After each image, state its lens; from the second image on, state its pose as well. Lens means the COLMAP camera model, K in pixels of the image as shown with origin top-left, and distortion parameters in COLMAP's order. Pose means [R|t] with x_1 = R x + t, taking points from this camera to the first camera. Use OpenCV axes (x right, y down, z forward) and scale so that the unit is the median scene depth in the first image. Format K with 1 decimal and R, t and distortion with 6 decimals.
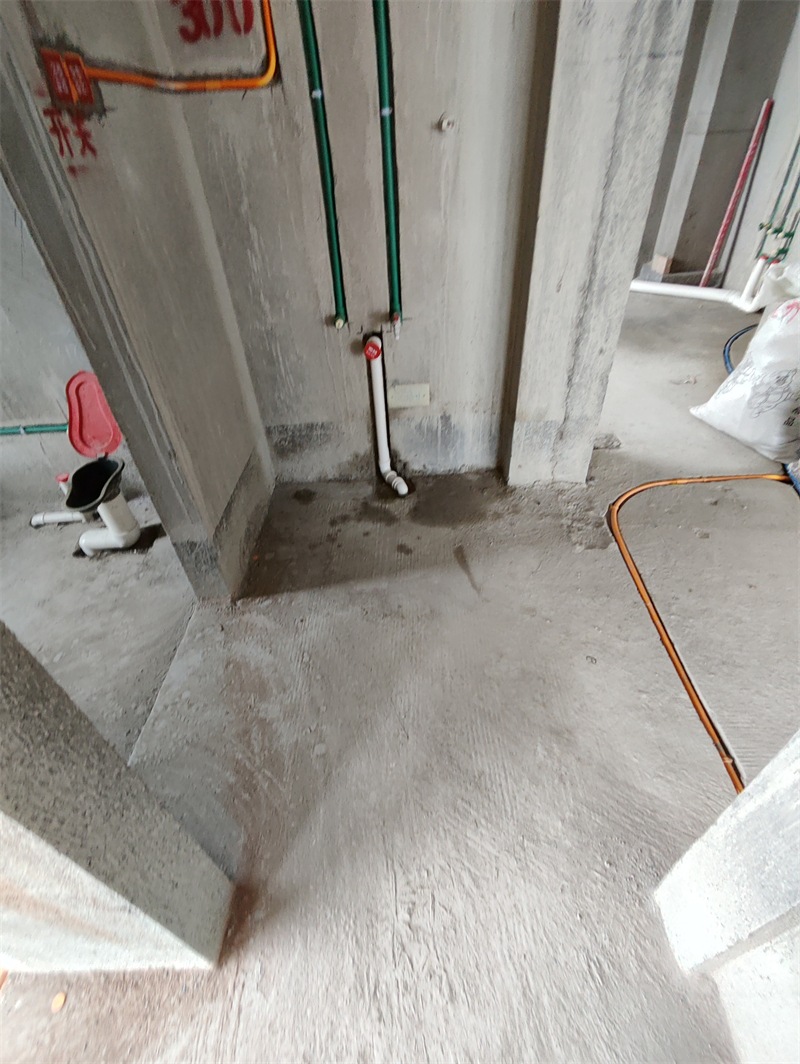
lens RADIAL K [[483.3, 0, 371.5], [0, 483.3, 530.4], [0, 0, 1]] dist [-0.005226, 0.003382]
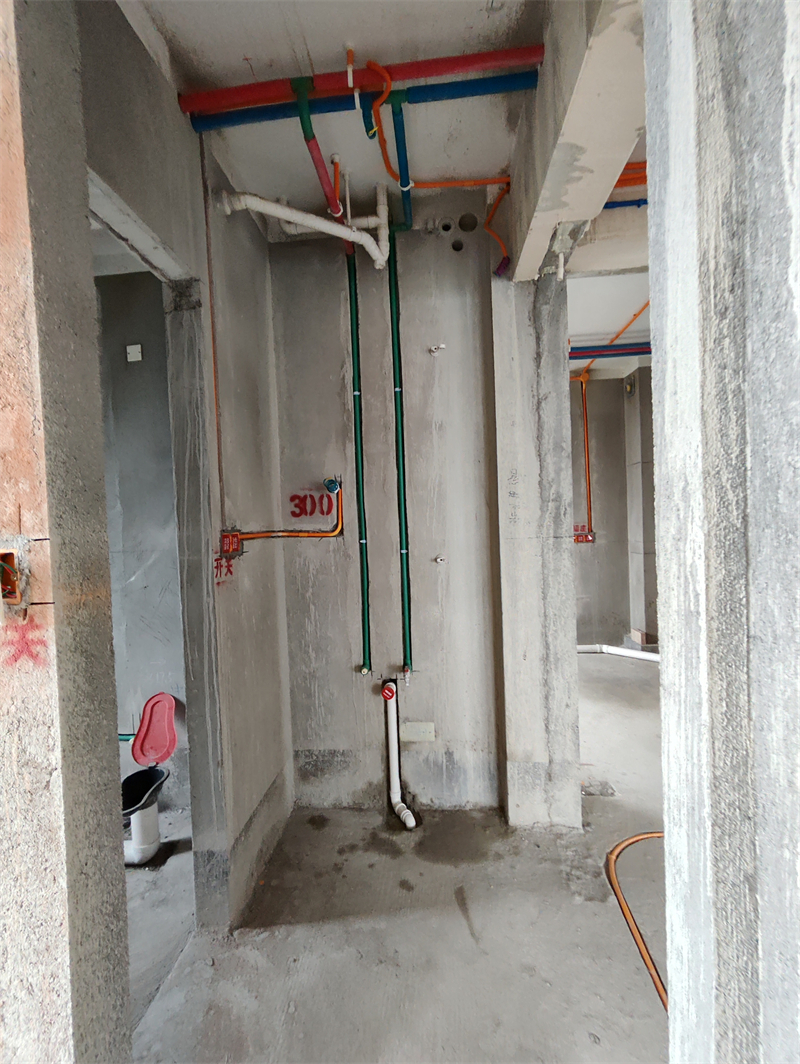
lens RADIAL K [[483.3, 0, 385.9], [0, 483.3, 534.9], [0, 0, 1]] dist [-0.005226, 0.003382]
pose [[0.997042, 0.048220, -0.059854, 0.056616], [-0.074810, 0.787502, -0.611755, 0.091657], [0.017636, 0.614423, 0.788780, -0.296711]]
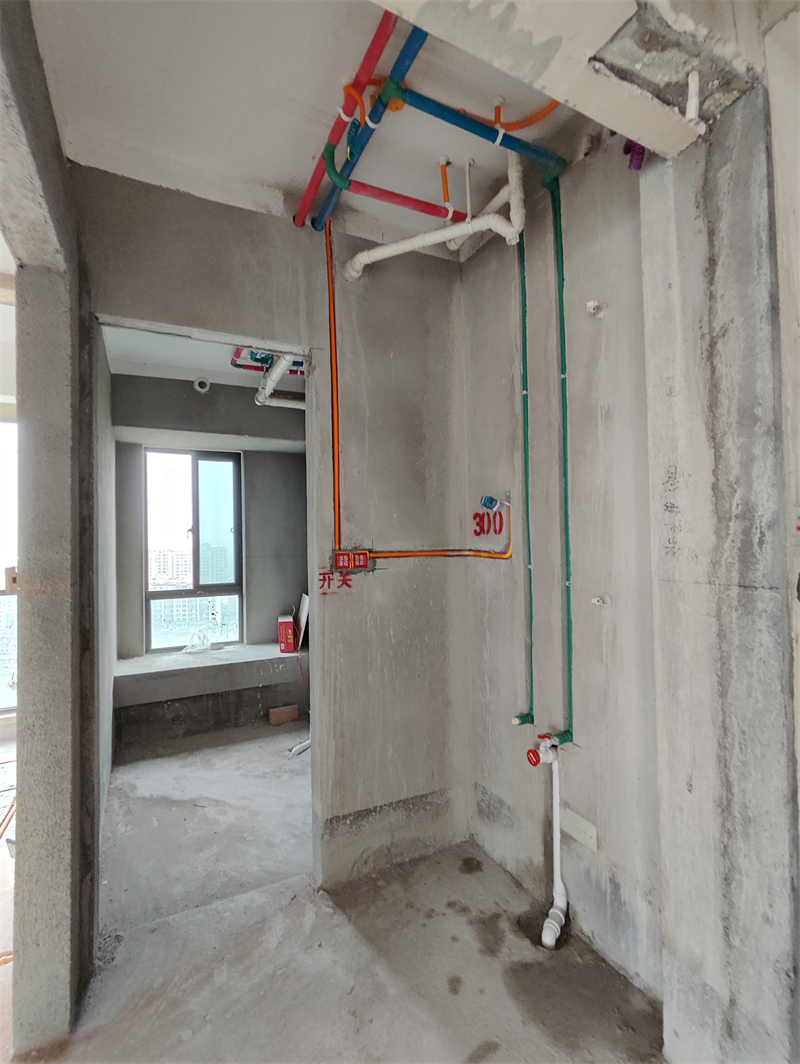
lens RADIAL K [[483.3, 0, 401.9], [0, 483.3, 530.4], [0, 0, 1]] dist [-0.005226, 0.003382]
pose [[0.489649, 0.059051, -0.869918, 0.793485], [-0.576441, 0.770483, -0.272159, -0.325376], [0.654186, 0.634719, 0.411306, 0.086055]]
